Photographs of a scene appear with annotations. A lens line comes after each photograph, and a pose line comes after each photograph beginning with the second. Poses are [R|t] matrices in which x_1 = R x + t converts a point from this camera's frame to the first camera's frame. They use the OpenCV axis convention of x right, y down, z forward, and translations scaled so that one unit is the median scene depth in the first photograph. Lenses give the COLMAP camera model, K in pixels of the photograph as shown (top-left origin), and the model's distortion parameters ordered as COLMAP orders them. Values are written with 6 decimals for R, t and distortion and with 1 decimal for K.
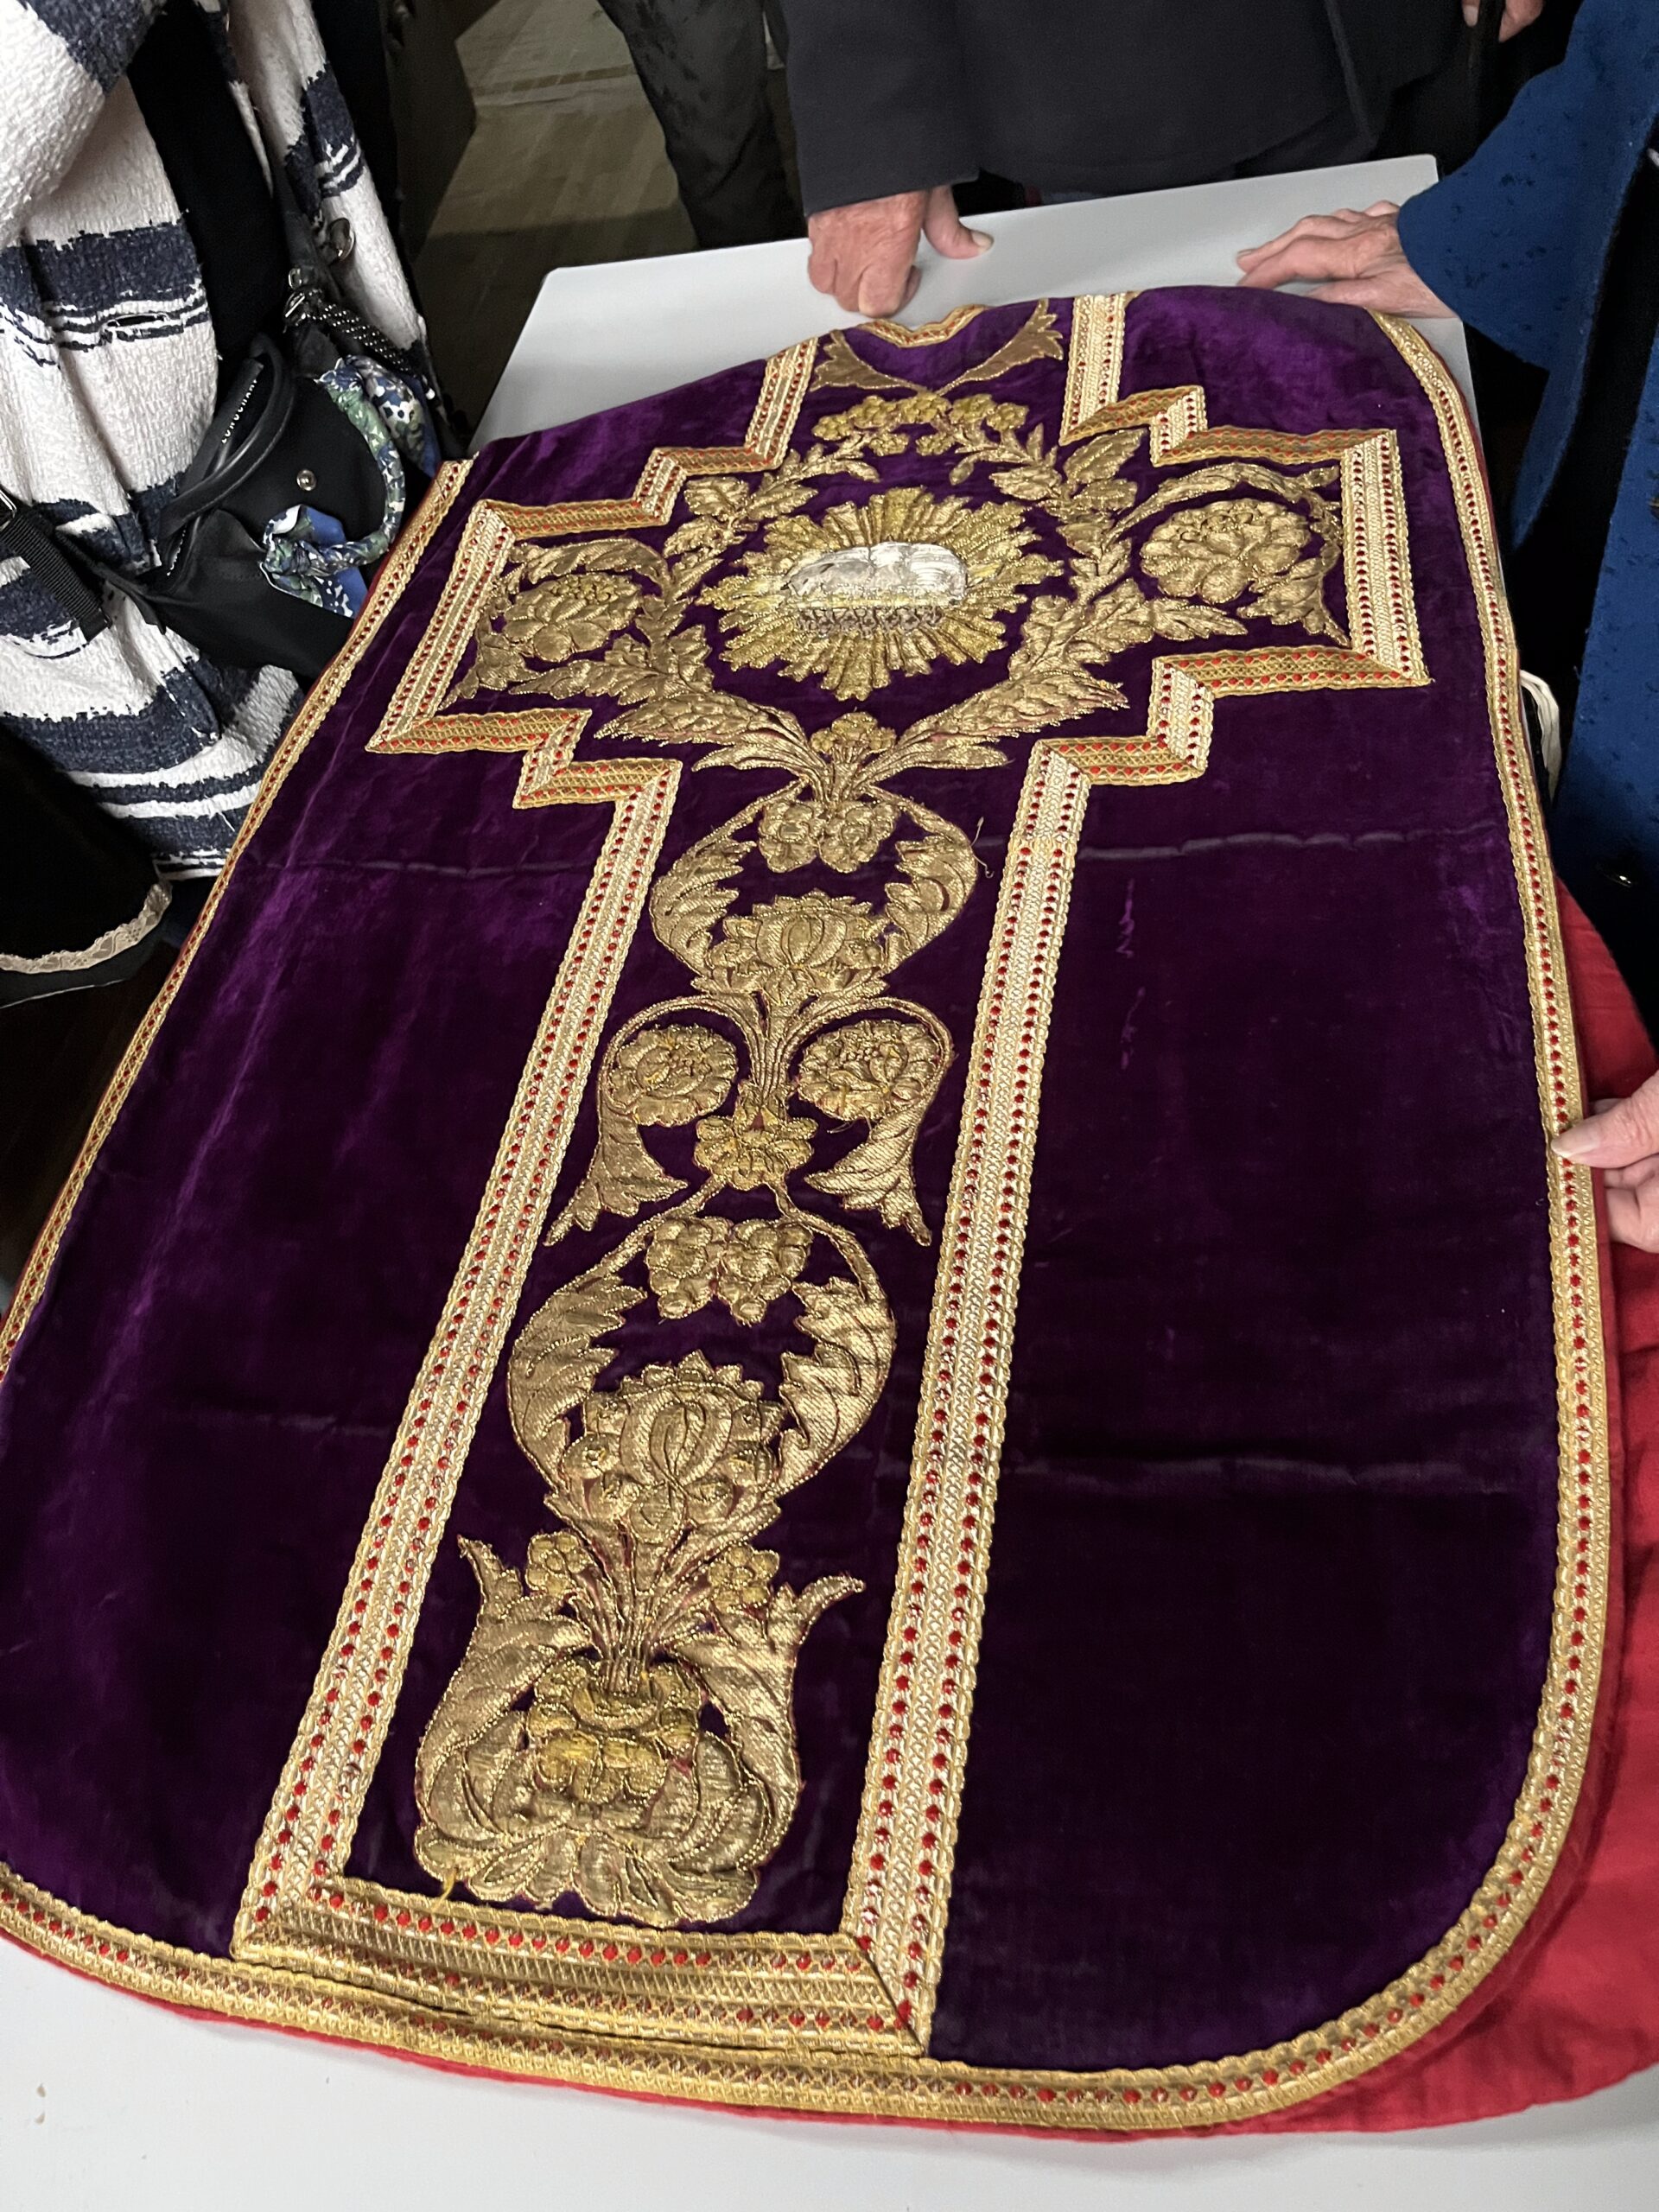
lens RADIAL K [[1600.4, 0, 832.2], [0, 1600.4, 1056.0], [0, 0, 1]] dist [0.032300, -0.032073]
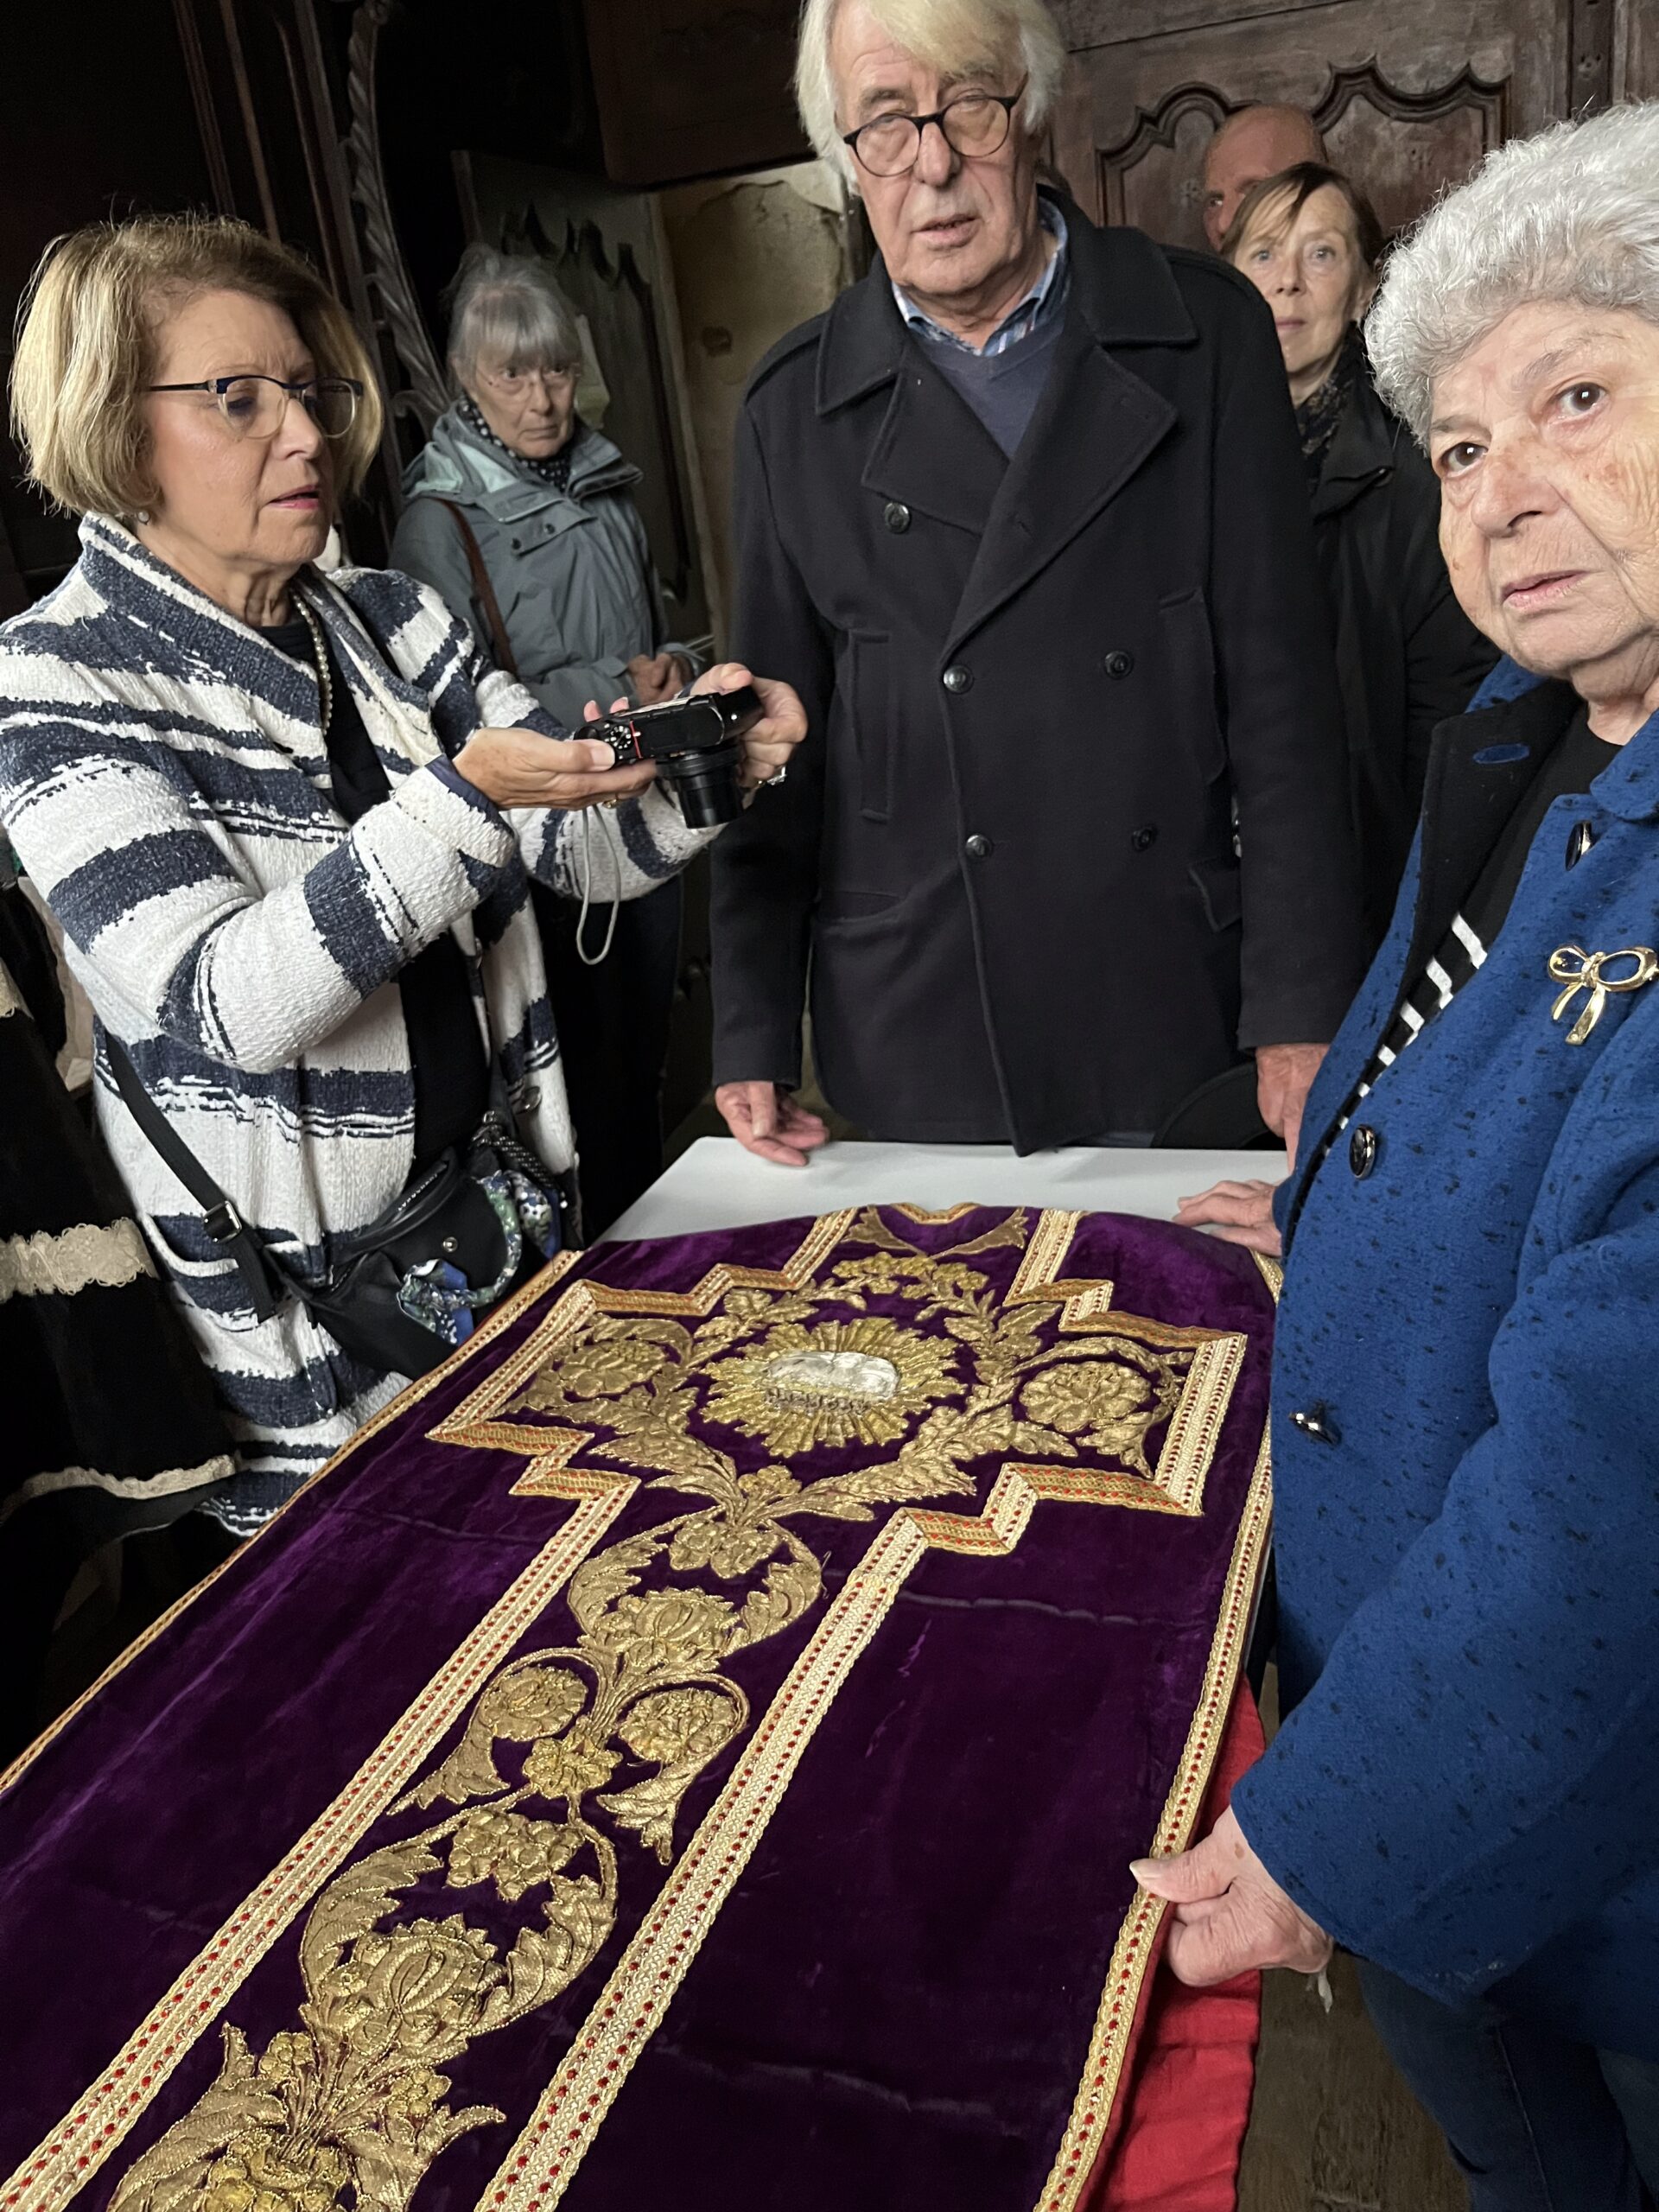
lens RADIAL K [[1600.4, 0, 832.2], [0, 1600.4, 1056.0], [0, 0, 1]] dist [0.032300, -0.032073]
pose [[0.976764, 0.132011, -0.168836, 0.233769], [-0.198238, 0.855890, -0.477655, 0.113415], [0.081450, 0.500026, 0.862172, -0.281001]]
